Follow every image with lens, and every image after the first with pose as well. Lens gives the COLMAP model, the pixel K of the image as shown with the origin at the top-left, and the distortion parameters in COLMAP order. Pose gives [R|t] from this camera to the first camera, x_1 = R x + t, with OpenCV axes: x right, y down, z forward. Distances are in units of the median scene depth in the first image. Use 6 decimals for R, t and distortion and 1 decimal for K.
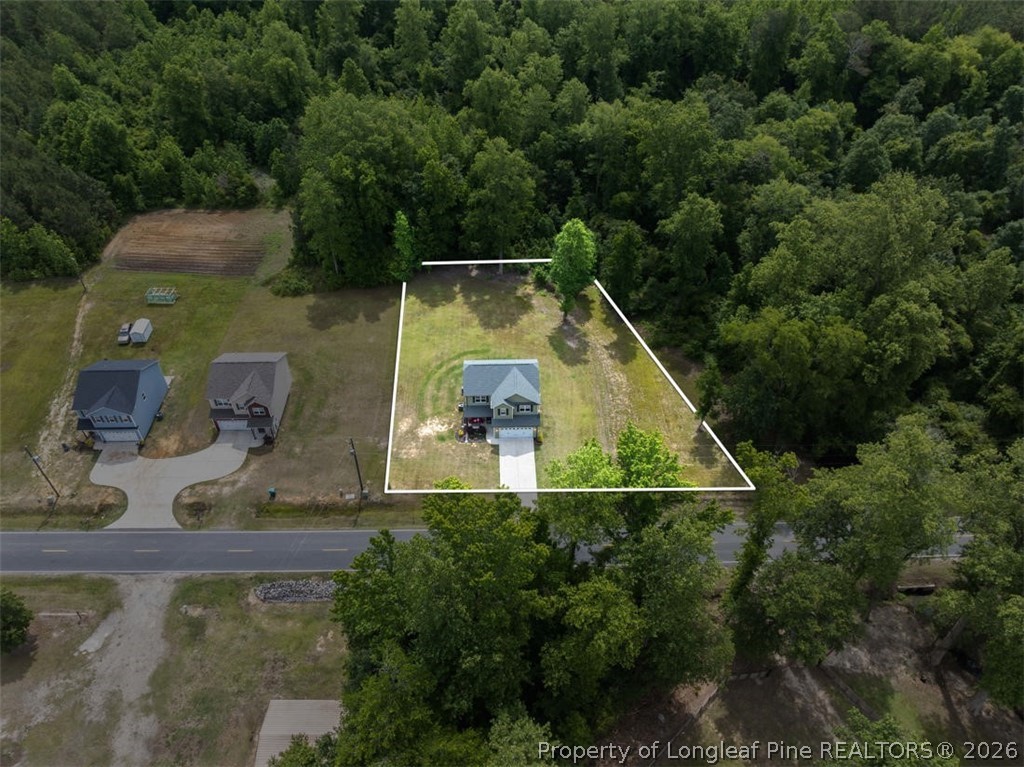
lens RADIAL K [[702.7, 0, 503.5], [0, 702.7, 411.5], [0, 0, 1]] dist [-0.056696, 0.028886]
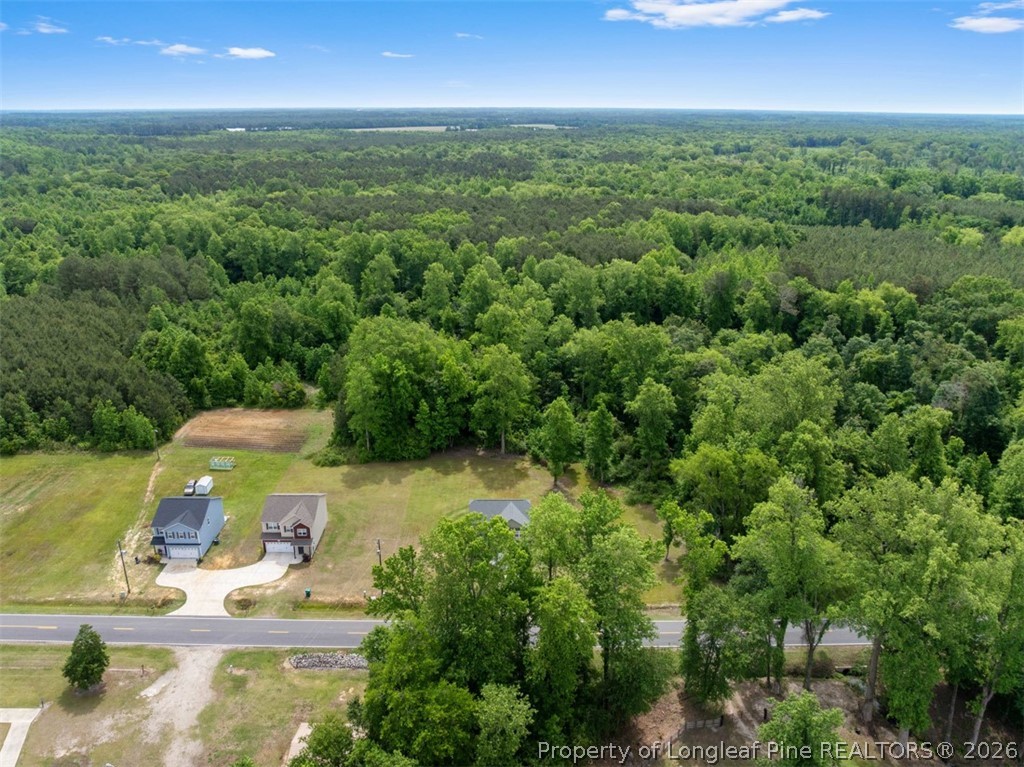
lens RADIAL K [[731.5, 0, 512.0], [0, 731.5, 383.5], [0, 0, 1]] dist [-0.041450, 0.000756]
pose [[0.999978, 0.005350, -0.004030, 0.018329], [-0.006523, 0.914685, -0.404114, 0.223749], [0.001524, 0.404131, 0.914700, -0.224720]]
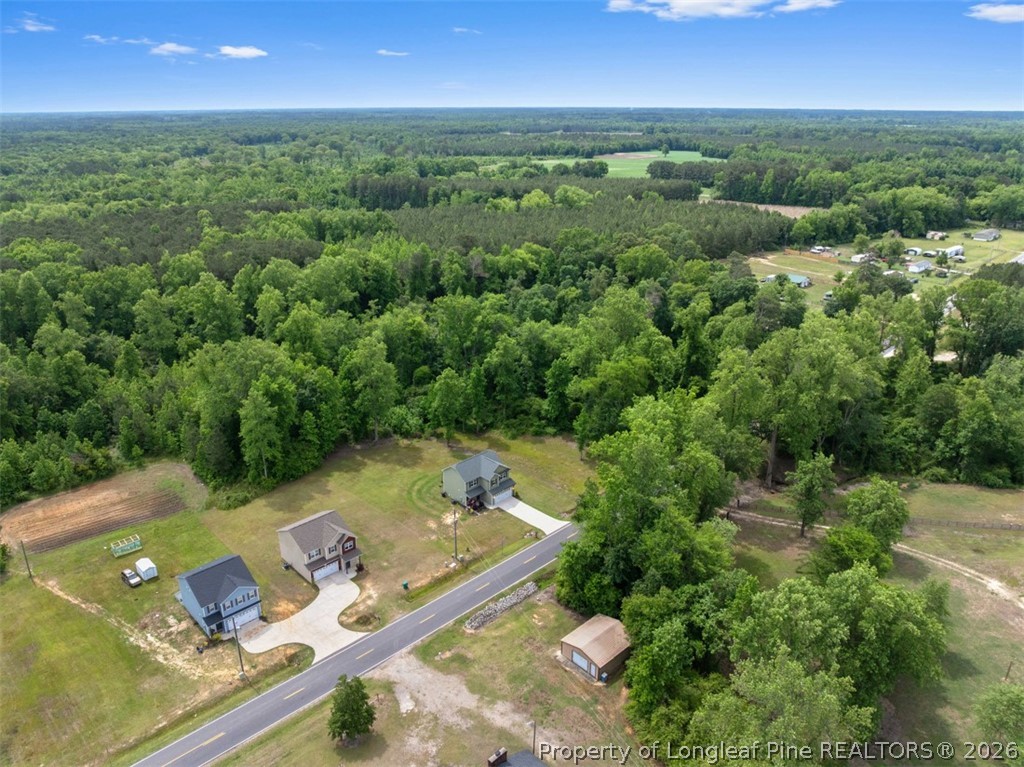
lens RADIAL K [[711.5, 0, 513.0], [0, 711.5, 429.5], [0, 0, 1]] dist [0.000831, -0.089307]
pose [[0.727889, -0.286198, 0.623112, -0.702160], [0.482933, 0.859084, -0.169558, 0.143499], [-0.486778, 0.424341, 0.763532, -0.152025]]
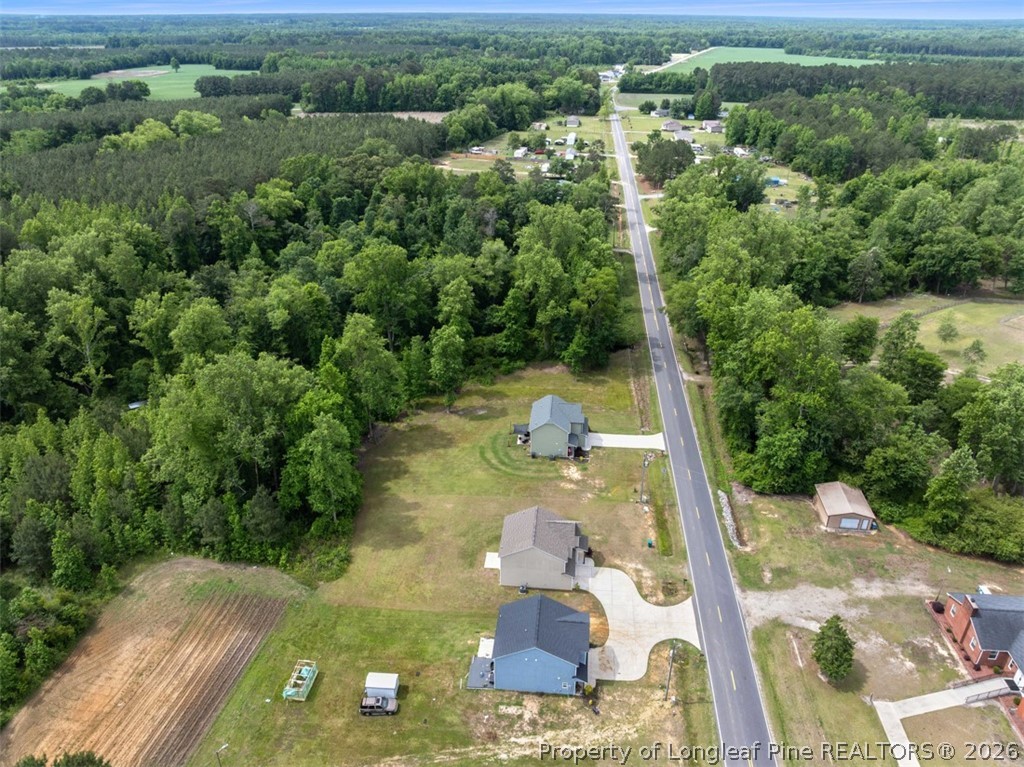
lens RADIAL K [[719.0, 0, 532.9], [0, 719.0, 384.3], [0, 0, 1]] dist [-0.035811, 0.001226]
pose [[0.094840, -0.461988, 0.881801, -1.005901], [0.694712, 0.665152, 0.273764, -0.416198], [-0.713008, 0.586634, 0.384031, 0.394634]]
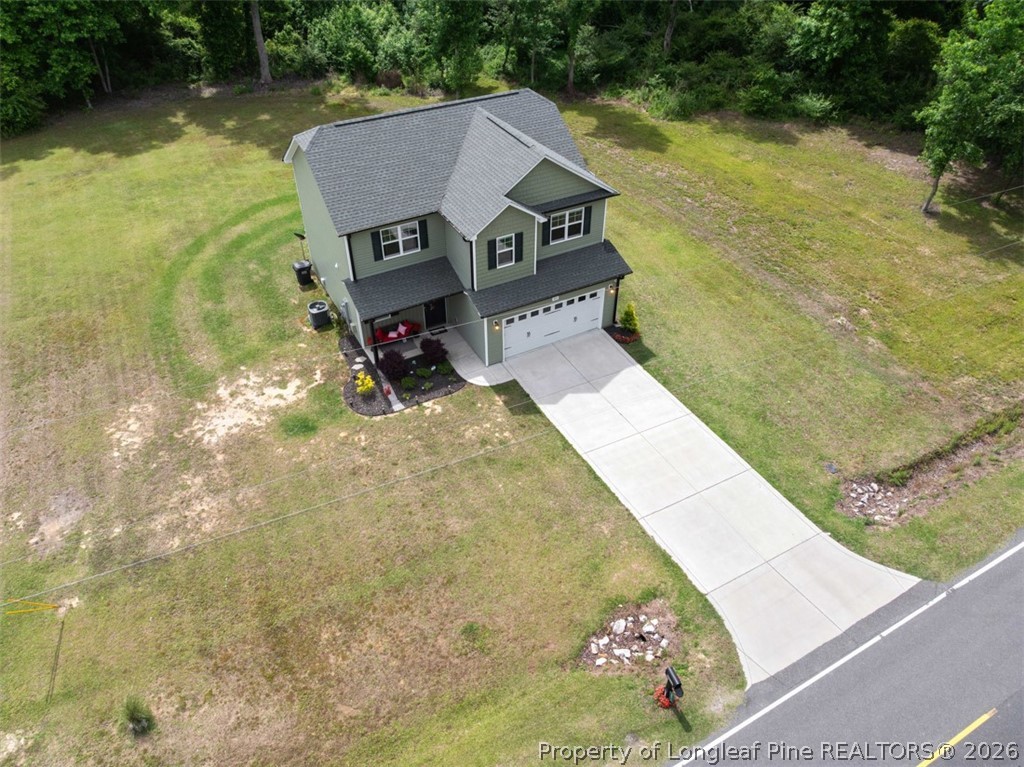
lens RADIAL K [[731.5, 0, 512.0], [0, 731.5, 383.5], [0, 0, 1]] dist [-0.041450, 0.000756]
pose [[0.888334, -0.291875, 0.354503, -0.091944], [0.320967, 0.946766, -0.024791, 0.046241], [-0.328395, 0.135806, 0.934726, 0.612764]]
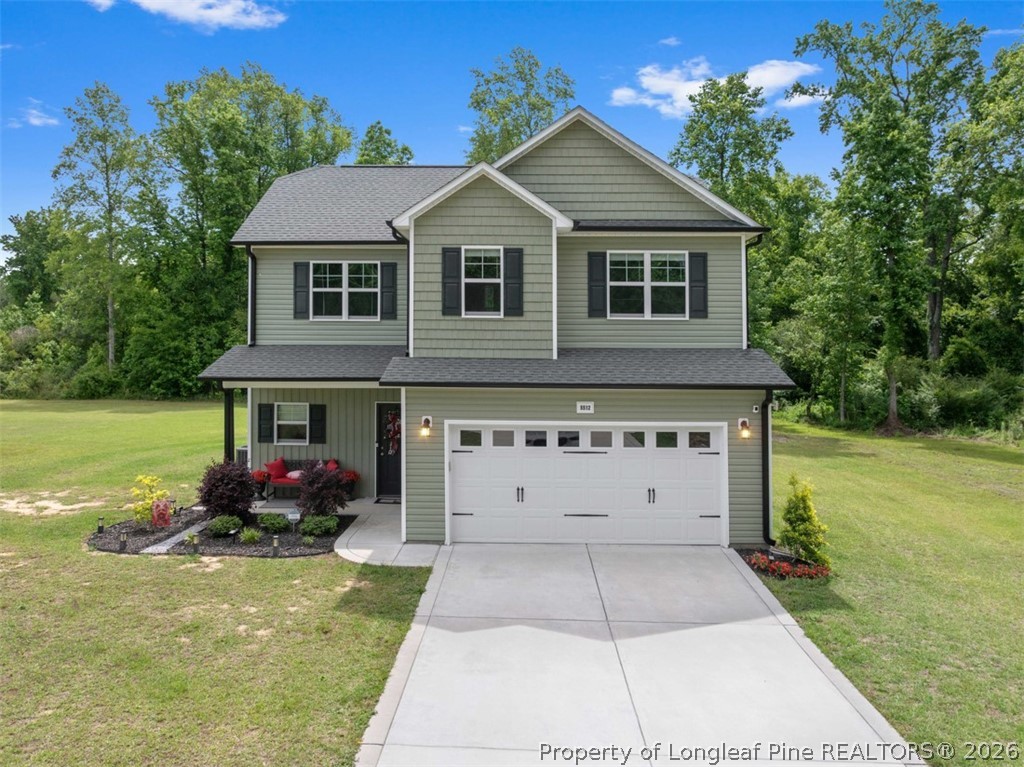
lens RADIAL K [[752.7, 0, 512.2], [0, 752.7, 316.3], [0, 0, 1]] dist [-0.045792, -0.002516]
pose [[0.999017, 0.003337, -0.044207, 0.009076], [-0.034568, 0.682966, -0.729632, 0.086929], [0.027757, 0.730443, 0.682409, 0.748294]]
